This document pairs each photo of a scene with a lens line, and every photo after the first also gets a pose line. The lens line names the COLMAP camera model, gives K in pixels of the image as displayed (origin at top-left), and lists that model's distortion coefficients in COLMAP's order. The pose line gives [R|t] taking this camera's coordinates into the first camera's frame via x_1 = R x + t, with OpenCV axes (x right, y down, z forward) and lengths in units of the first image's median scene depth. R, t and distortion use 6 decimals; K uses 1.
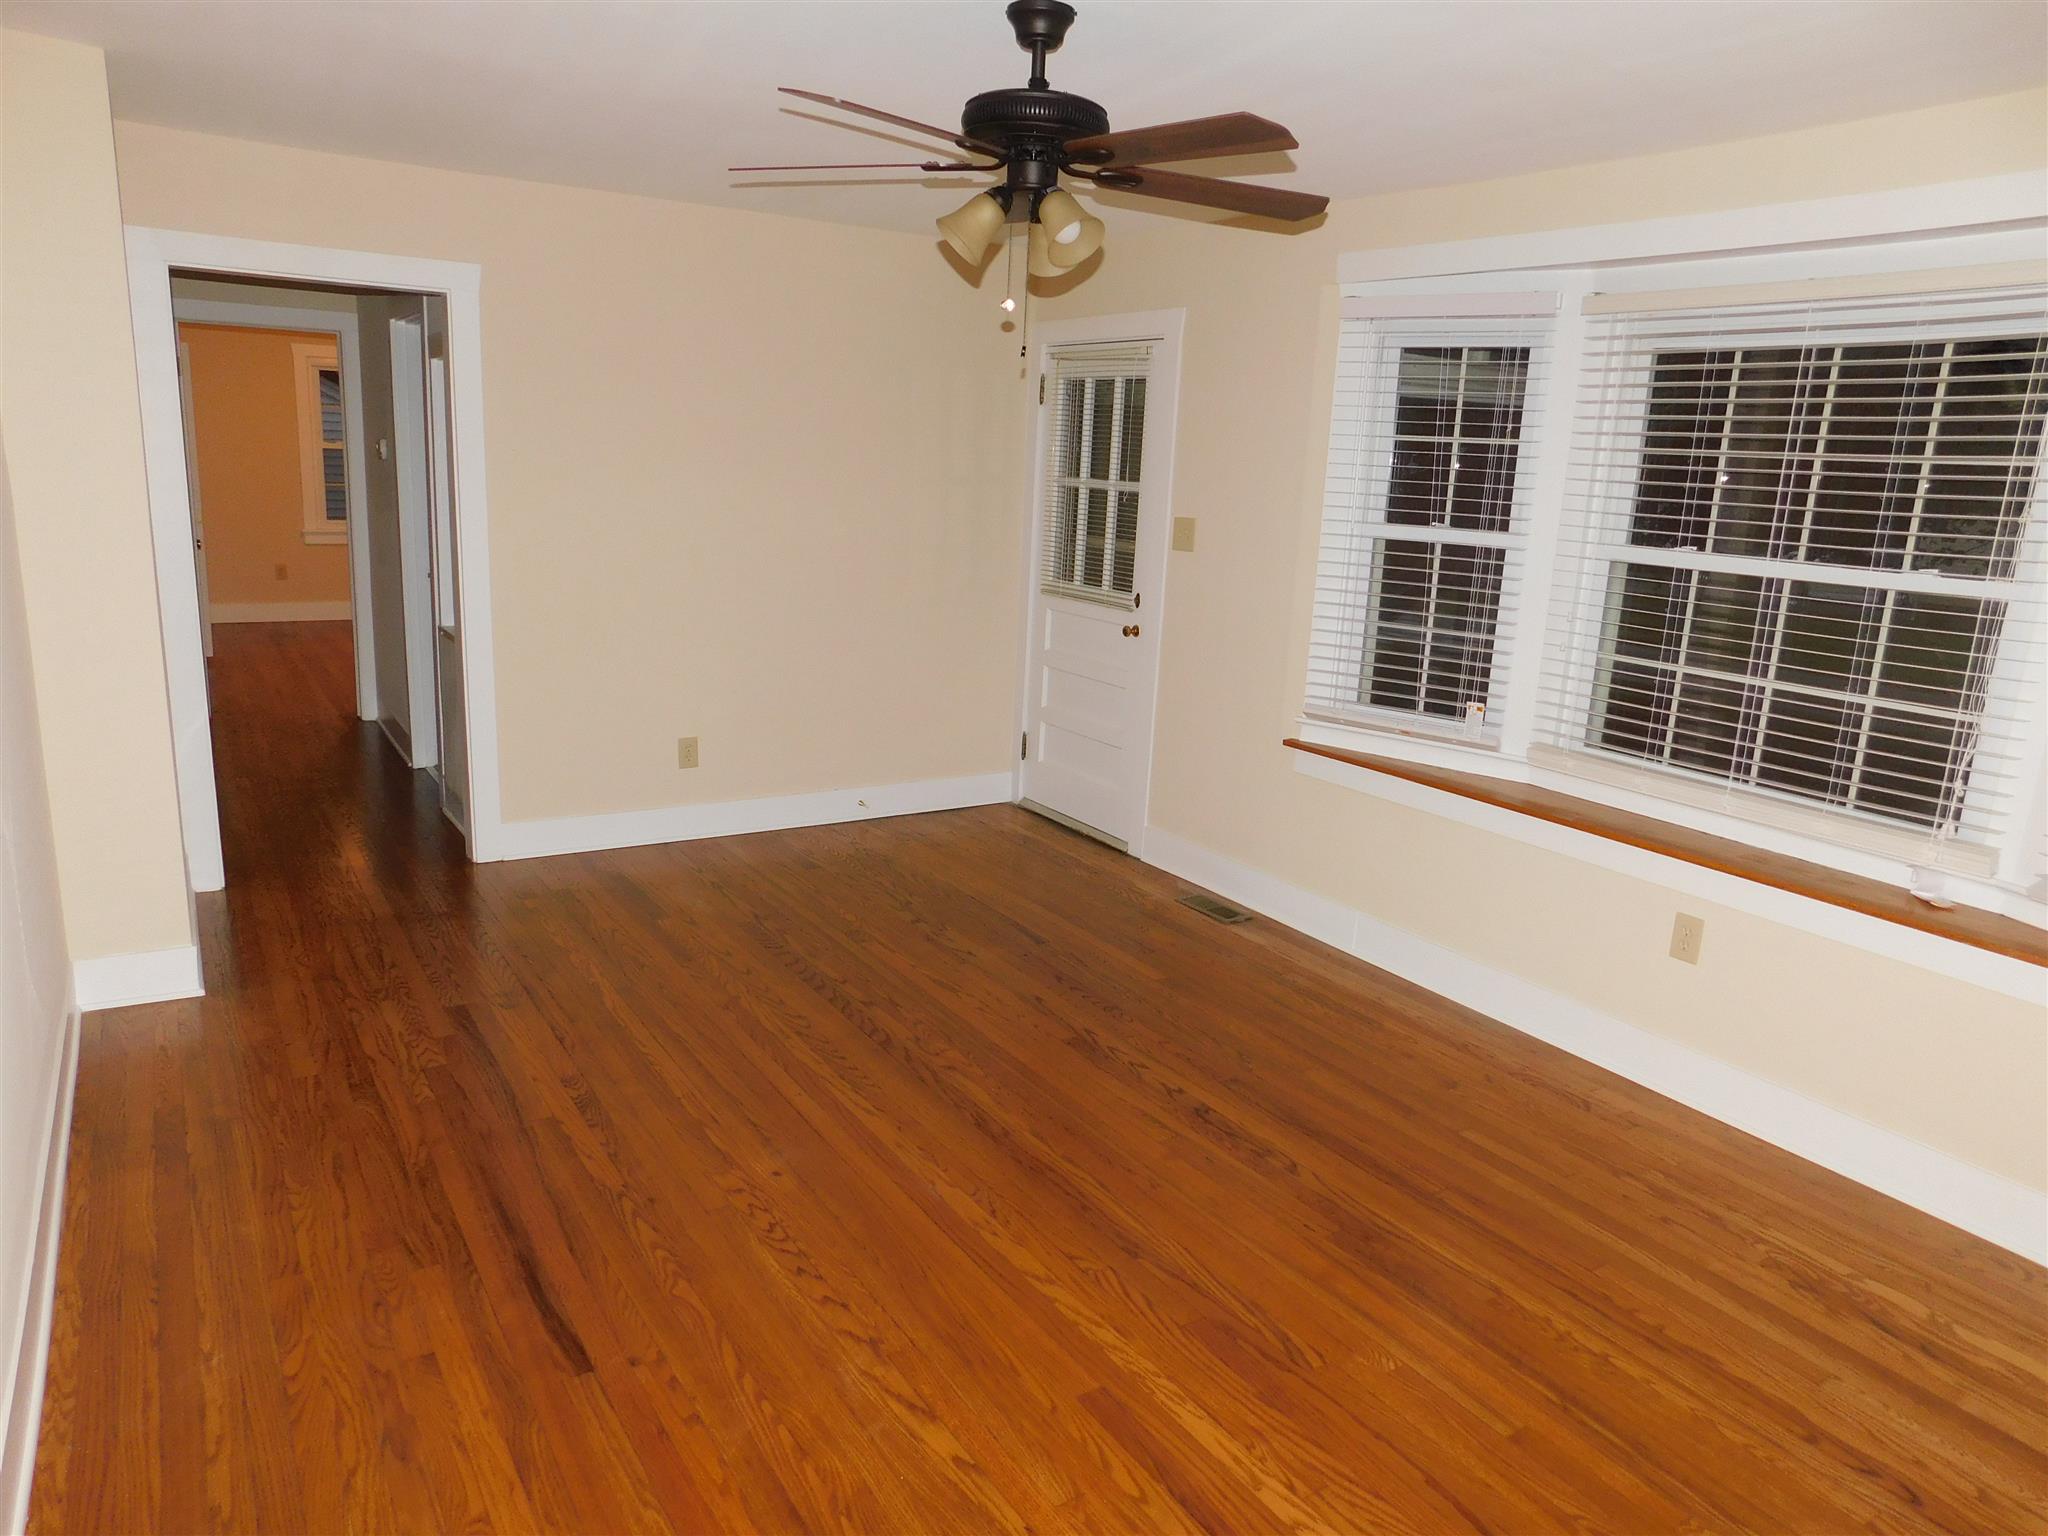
lens RADIAL K [[1357.5, 0, 1024.0], [0, 1357.5, 768.0], [0, 0, 1]] dist [-0.067286, 0.055425]
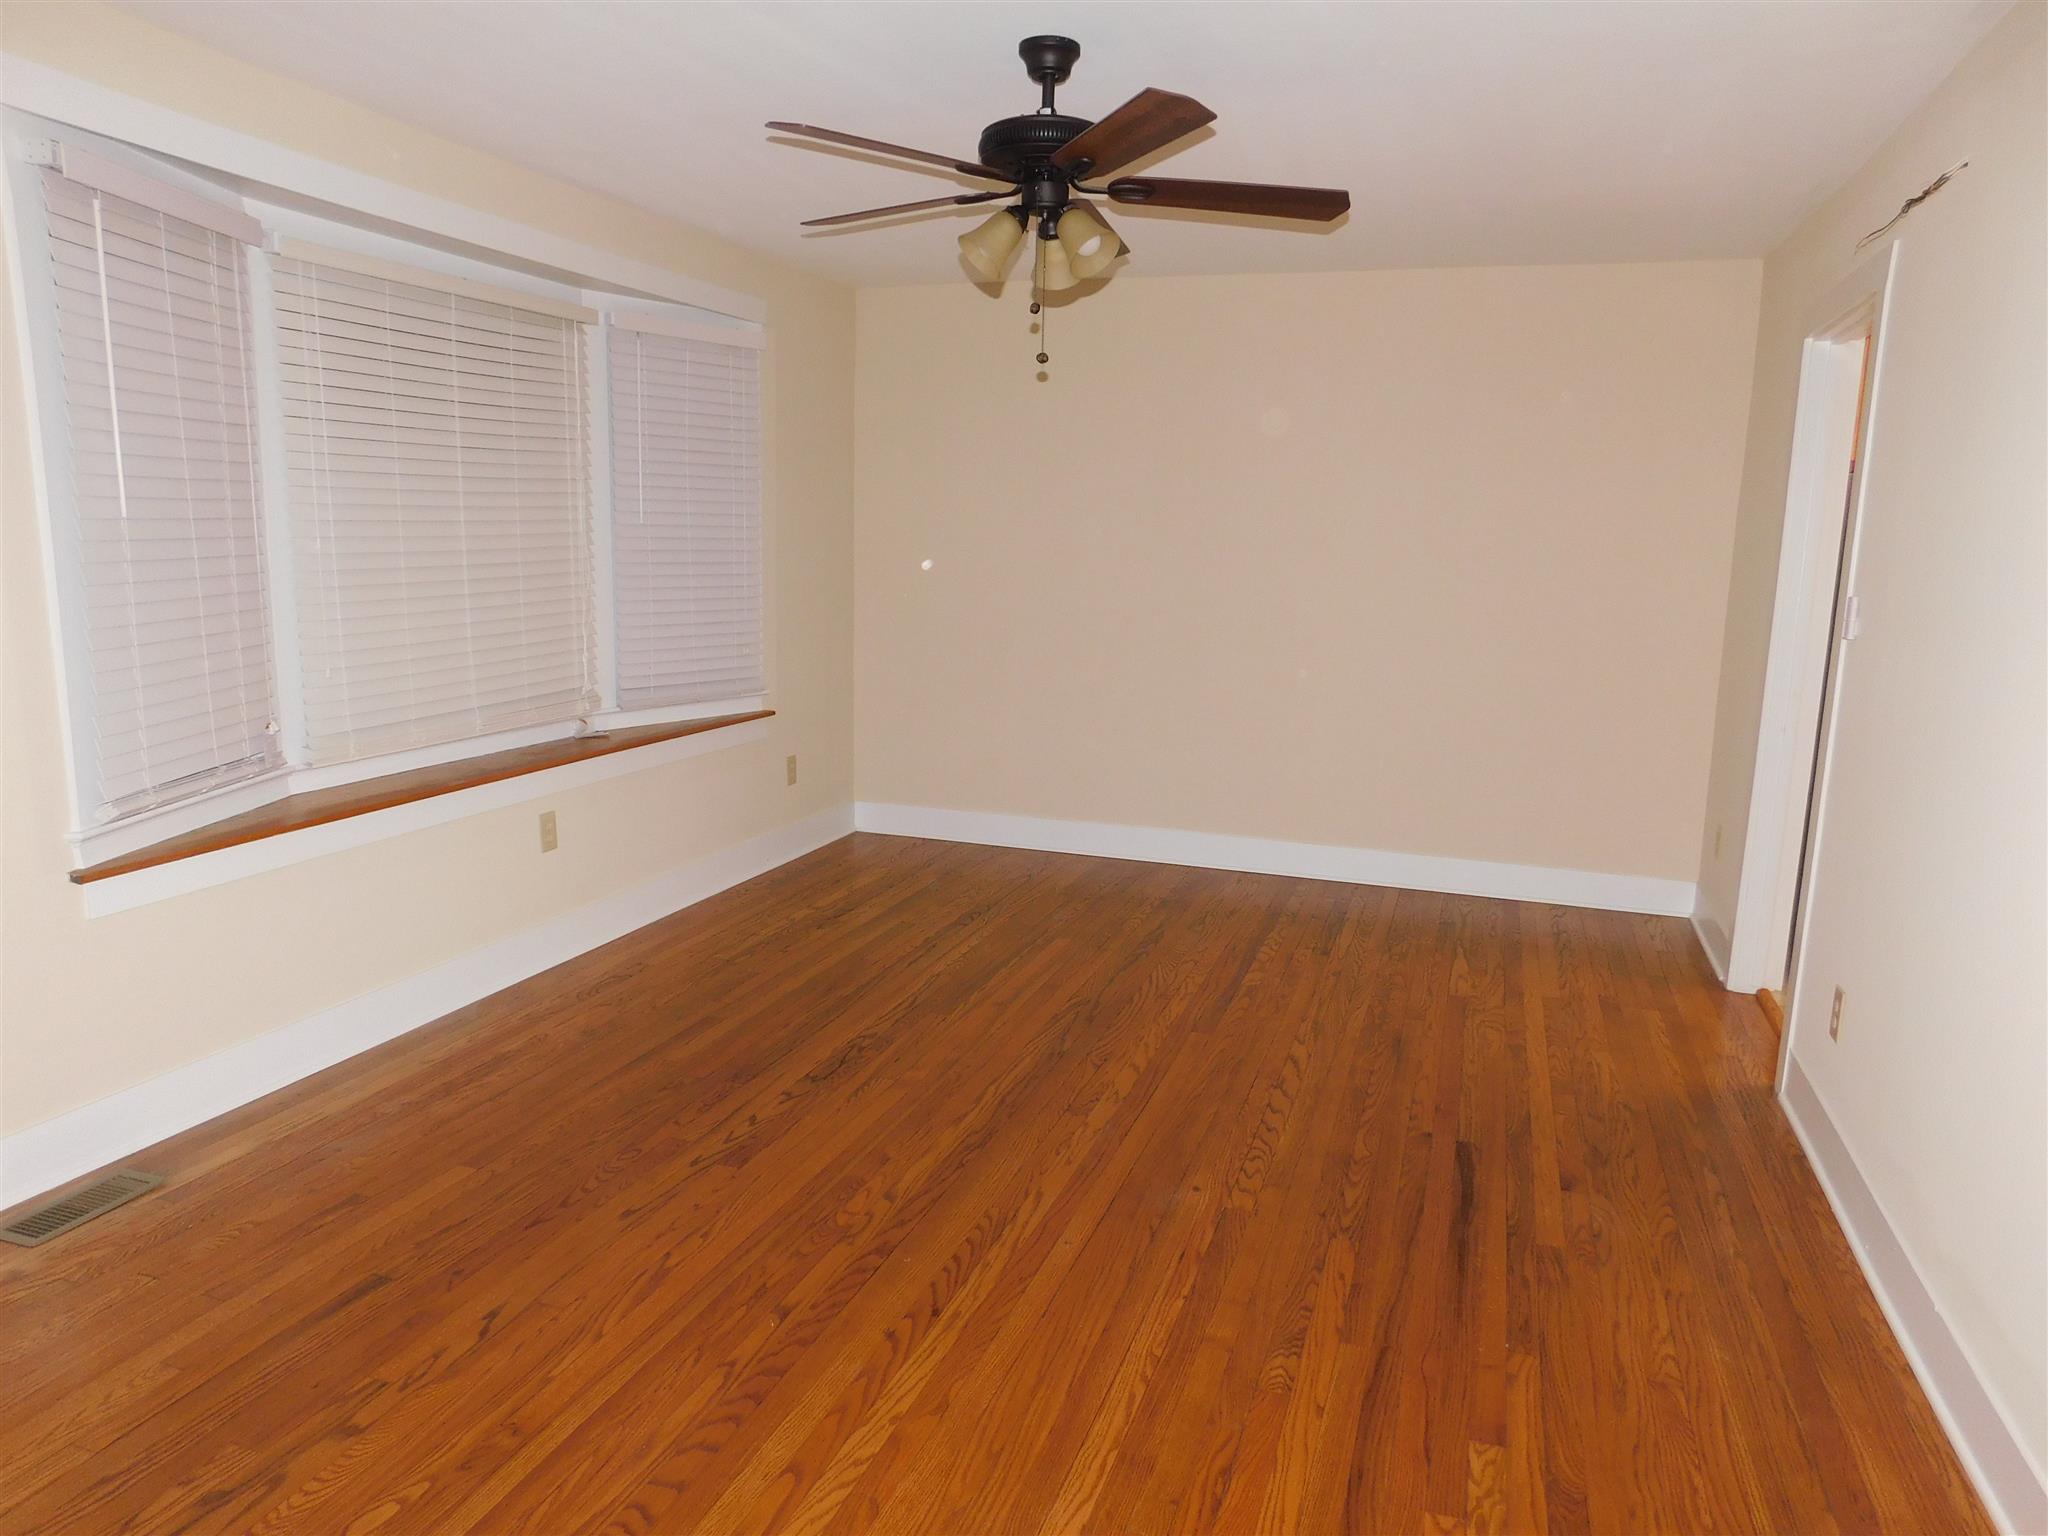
lens RADIAL K [[1357.5, 0, 1024.0], [0, 1357.5, 768.0], [0, 0, 1]] dist [-0.067286, 0.055425]
pose [[-0.612505, -0.205108, 0.763393, -0.758352], [0.120554, 0.930213, 0.346656, -0.328601], [-0.781220, 0.304358, -0.545034, 1.465509]]
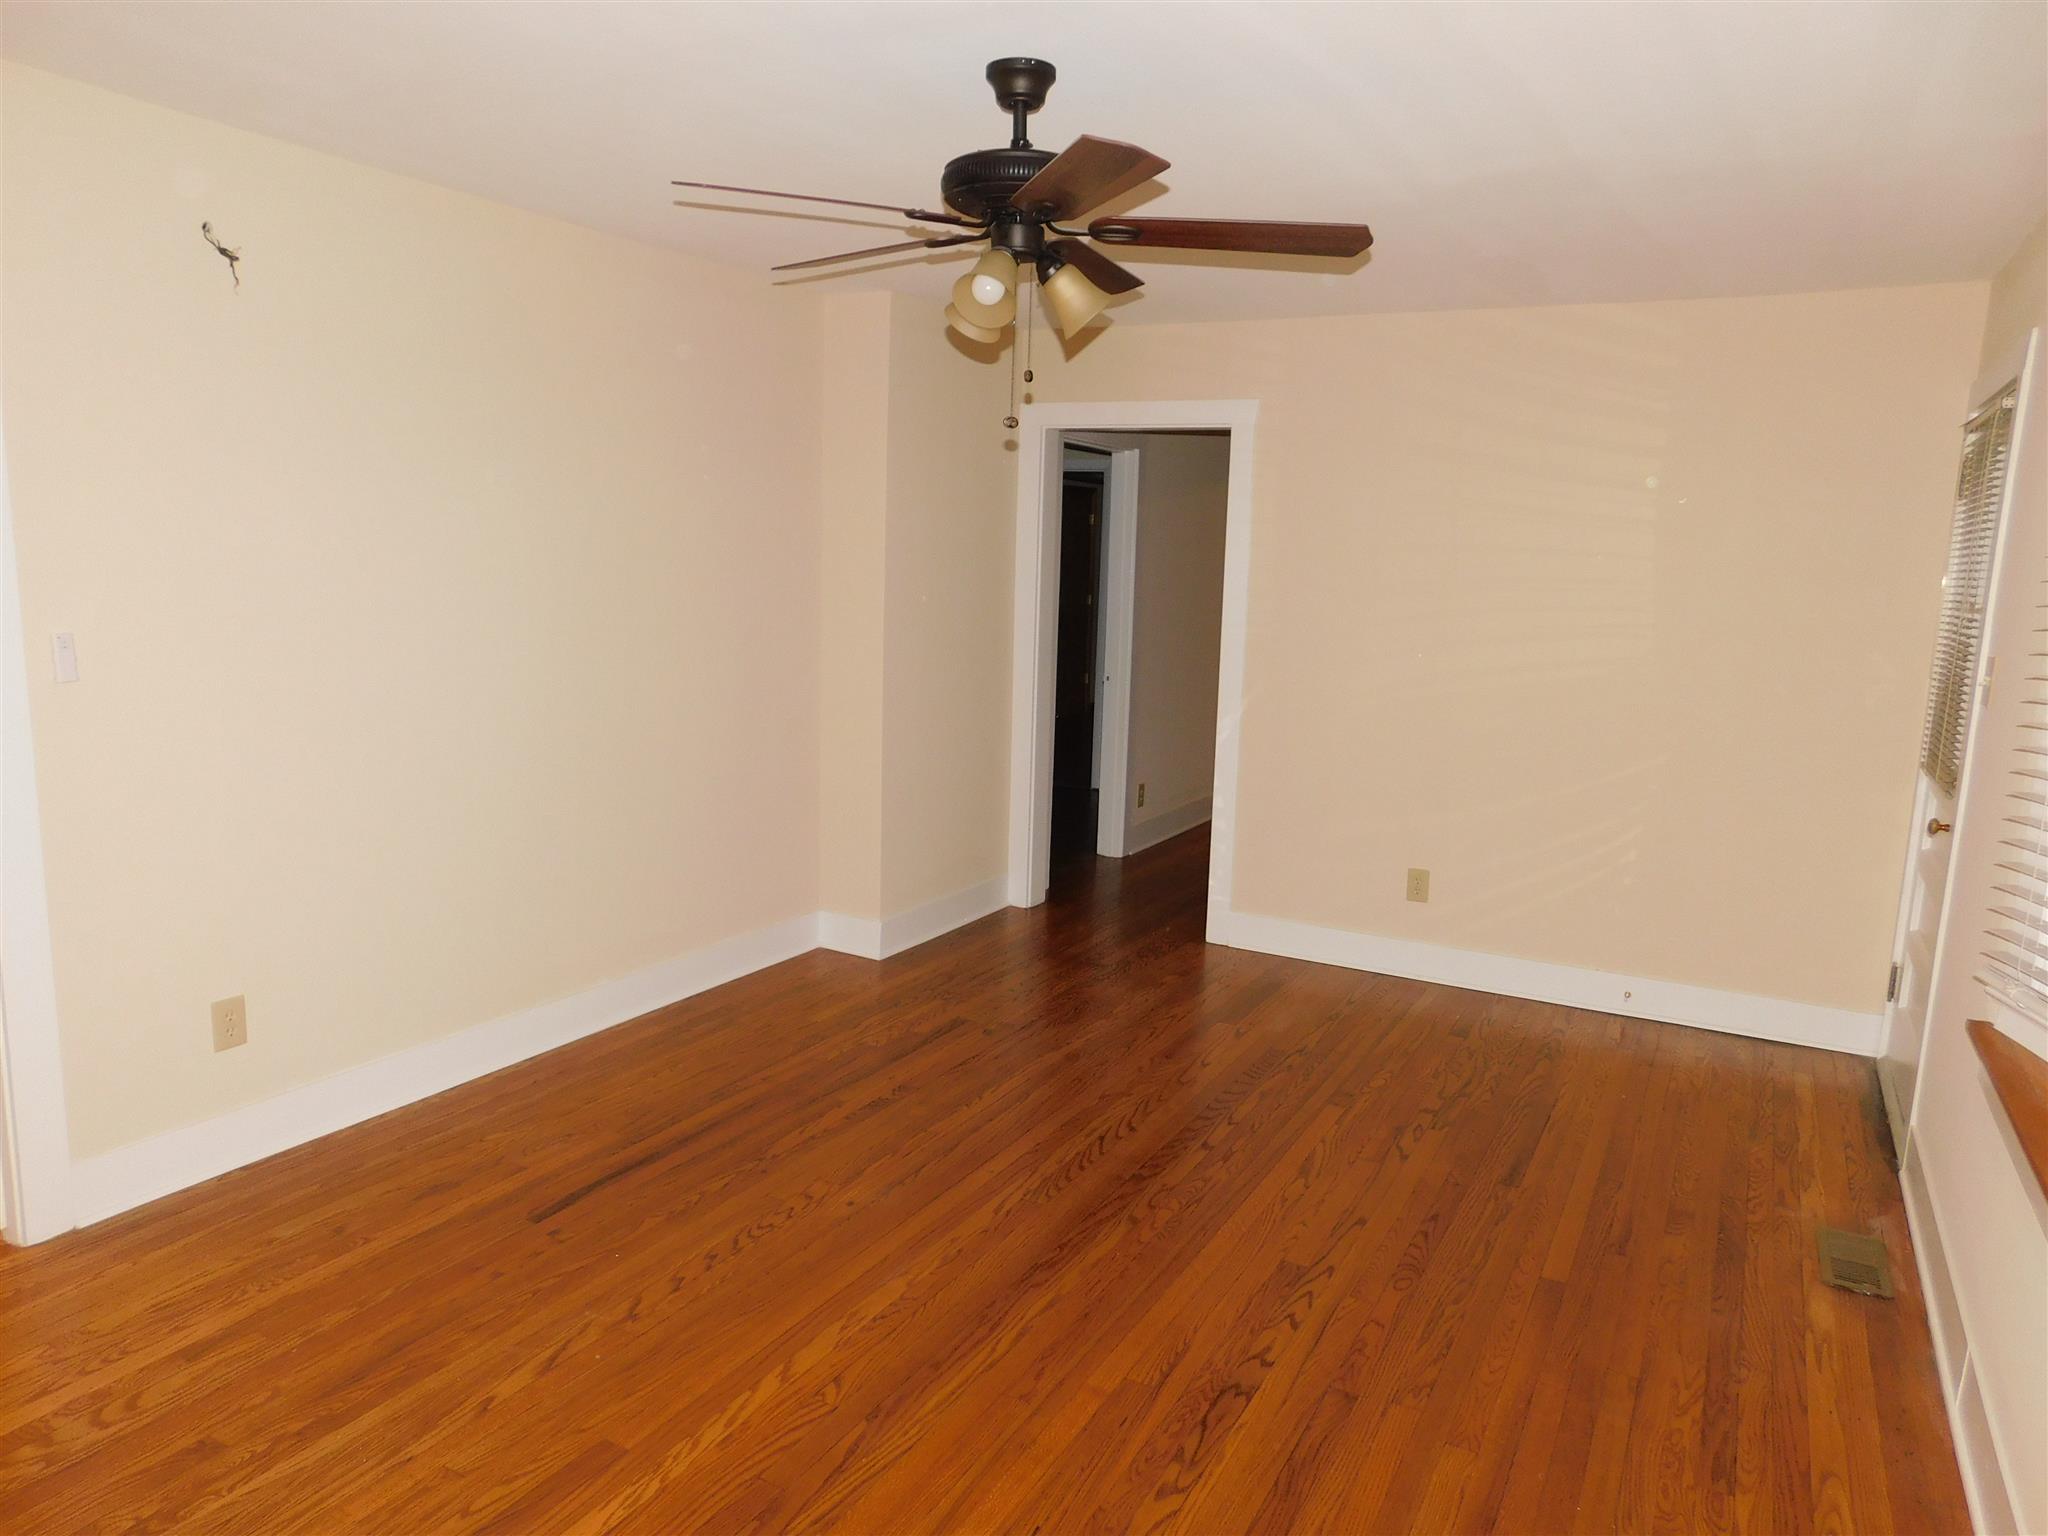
lens RADIAL K [[1357.5, 0, 1024.0], [0, 1357.5, 768.0], [0, 0, 1]] dist [-0.067286, 0.055425]
pose [[0.470311, 0.106924, -0.875999, 0.742964], [-0.207794, 0.978141, 0.007830, -0.071198], [0.857688, 0.178345, 0.482249, 0.511584]]
